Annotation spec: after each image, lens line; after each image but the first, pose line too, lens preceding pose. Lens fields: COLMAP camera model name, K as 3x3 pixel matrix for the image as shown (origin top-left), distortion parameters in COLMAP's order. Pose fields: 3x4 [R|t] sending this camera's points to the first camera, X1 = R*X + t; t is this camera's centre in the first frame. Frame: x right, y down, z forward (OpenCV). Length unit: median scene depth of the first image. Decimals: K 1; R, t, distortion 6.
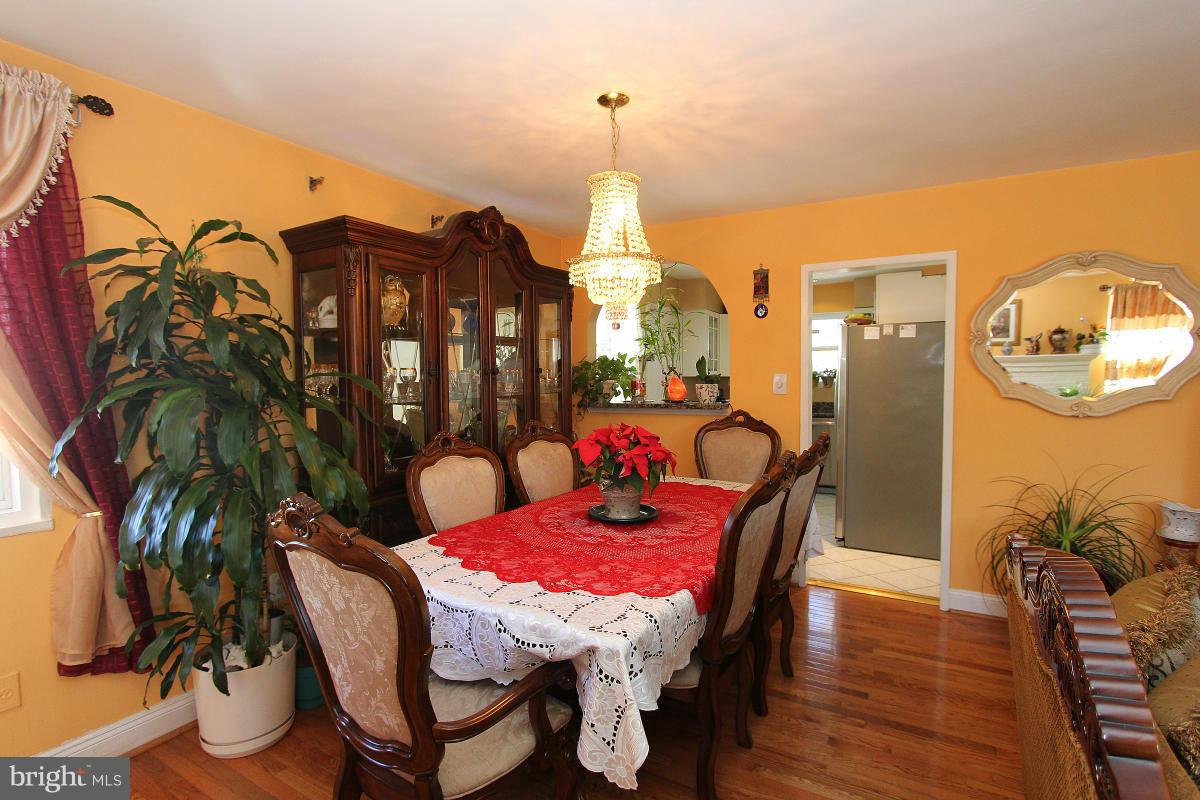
lens RADIAL K [[581.9, 0, 599.1], [0, 581.9, 405.1], [0, 0, 1]] dist [-0.013133, 0.000576]
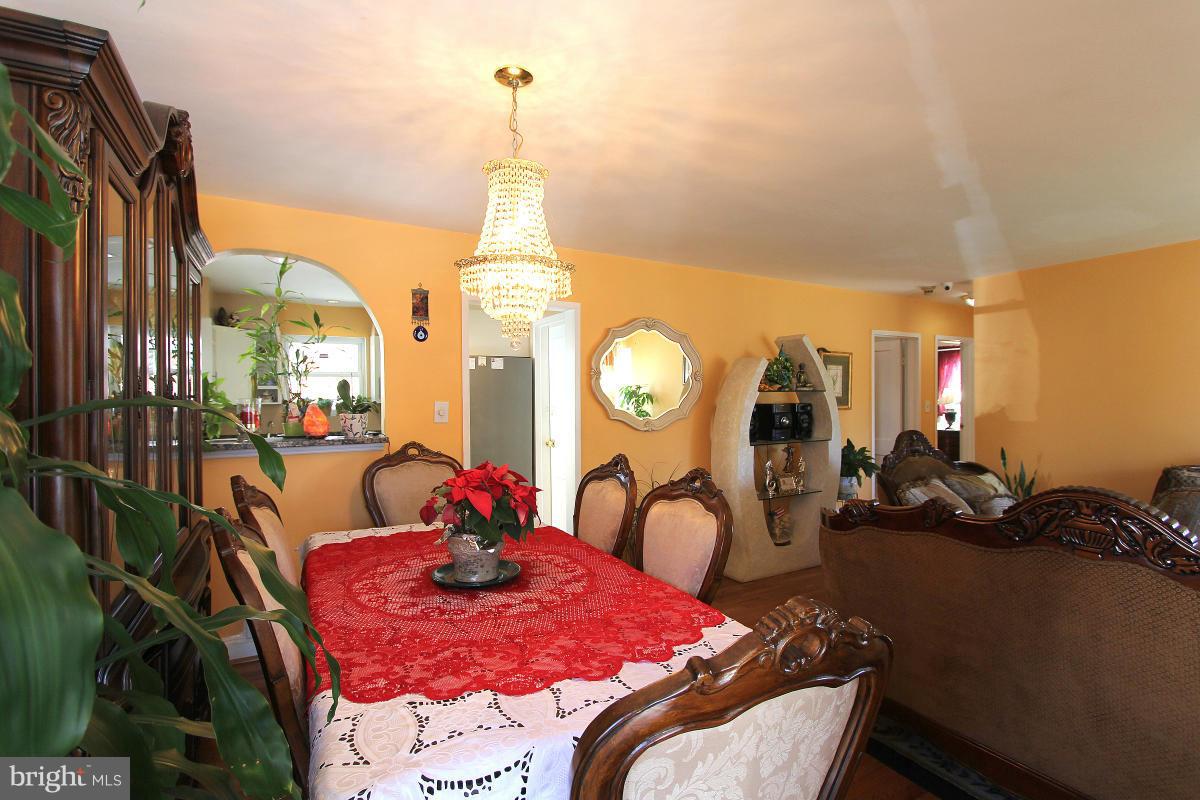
lens RADIAL K [[573.6, 0, 629.1], [0, 573.6, 399.5], [0, 0, 1]] dist [-0.014914, 0.000063]
pose [[0.478143, 0.004260, 0.878272, -0.461009], [0.048315, 0.998346, -0.031146, -0.016125], [-0.876952, 0.057326, 0.477146, 0.354430]]
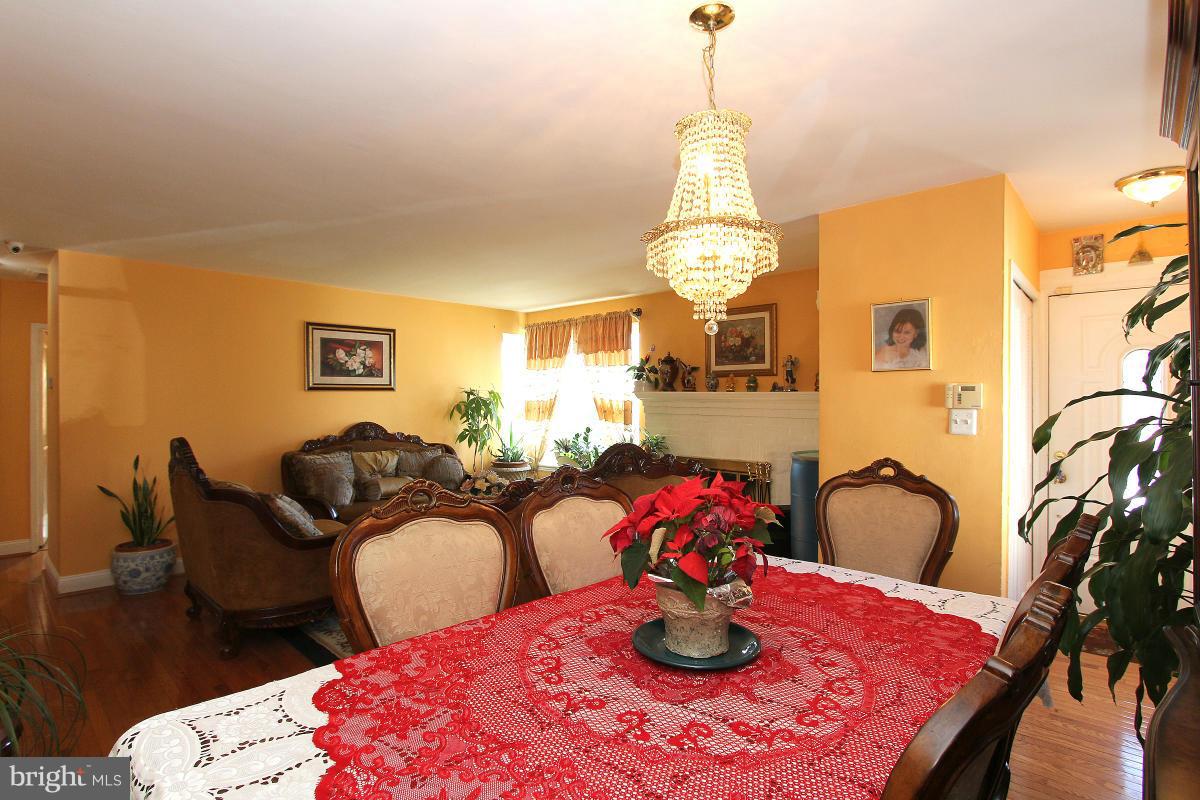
lens RADIAL K [[583.6, 0, 574.1], [0, 583.6, 423.0], [0, 0, 1]] dist [-0.003719, -0.000599]
pose [[-0.969133, -0.002751, 0.246522, 0.013920], [0.019020, 0.996123, 0.085888, -0.064307], [-0.245803, 0.087926, -0.965324, 1.298430]]
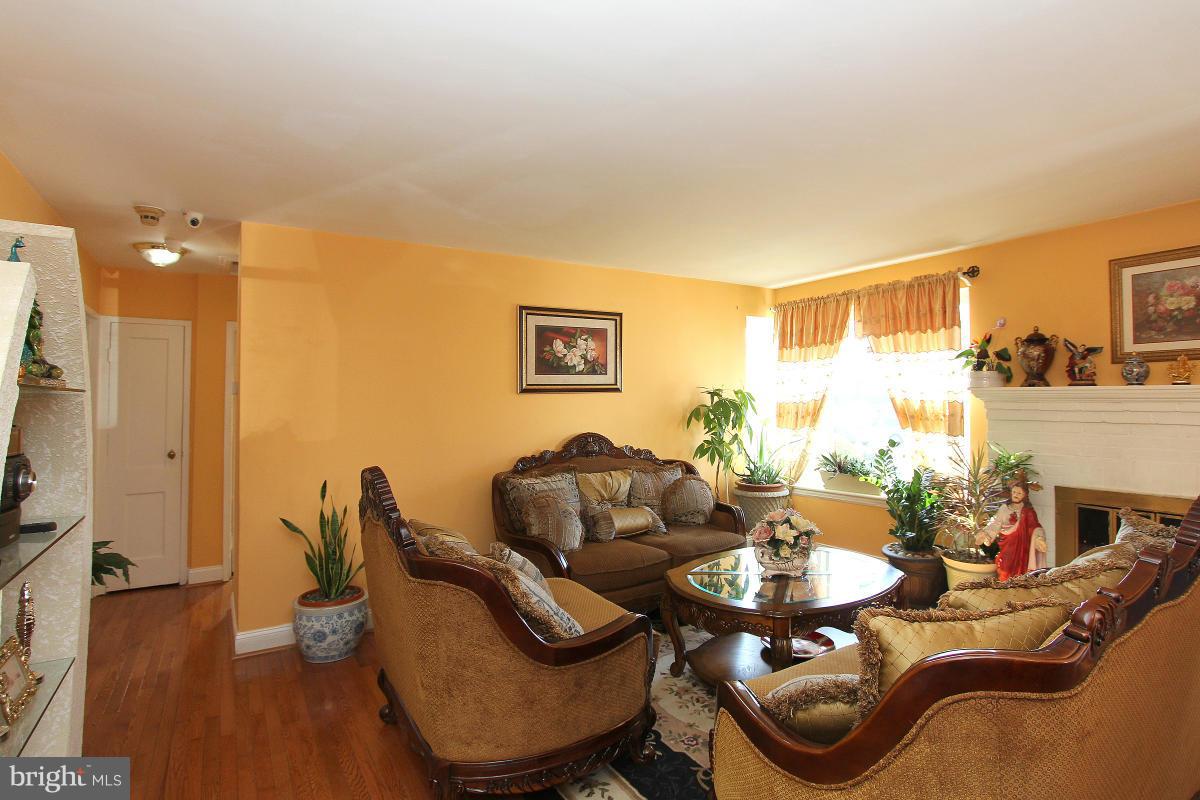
lens RADIAL K [[592.2, 0, 600.0], [0, 592.2, 400.0], [0, 0, 1]] dist [-0.017056, 0.000168]
pose [[-0.886338, 0.019186, 0.462640, 0.422392], [0.040576, 0.998516, 0.036328, -0.052657], [-0.461257, 0.050971, -0.885801, 0.932768]]
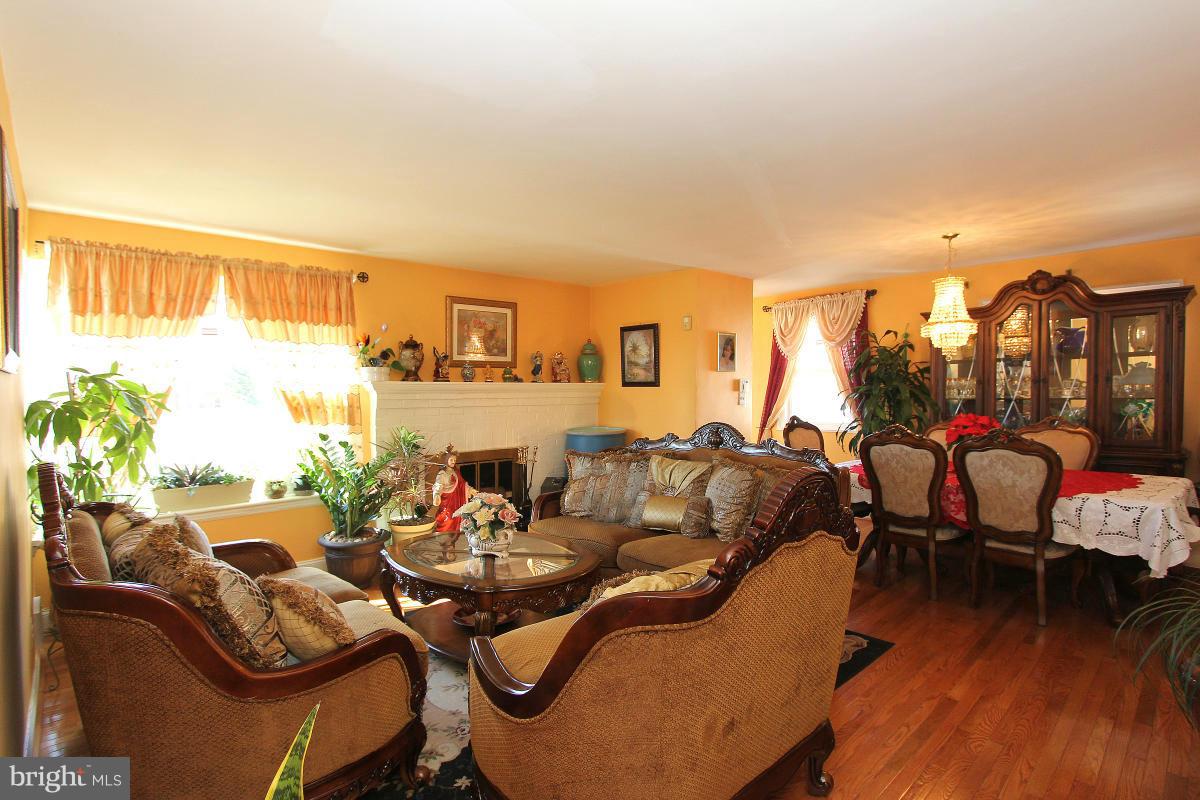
lens RADIAL K [[592.2, 0, 600.0], [0, 592.2, 400.0], [0, 0, 1]] dist [-0.017056, 0.000168]
pose [[-0.295355, 0.031094, -0.954881, 1.544071], [-0.035515, 0.998422, 0.043497, -0.036093], [0.954727, 0.046760, -0.293785, 0.376780]]
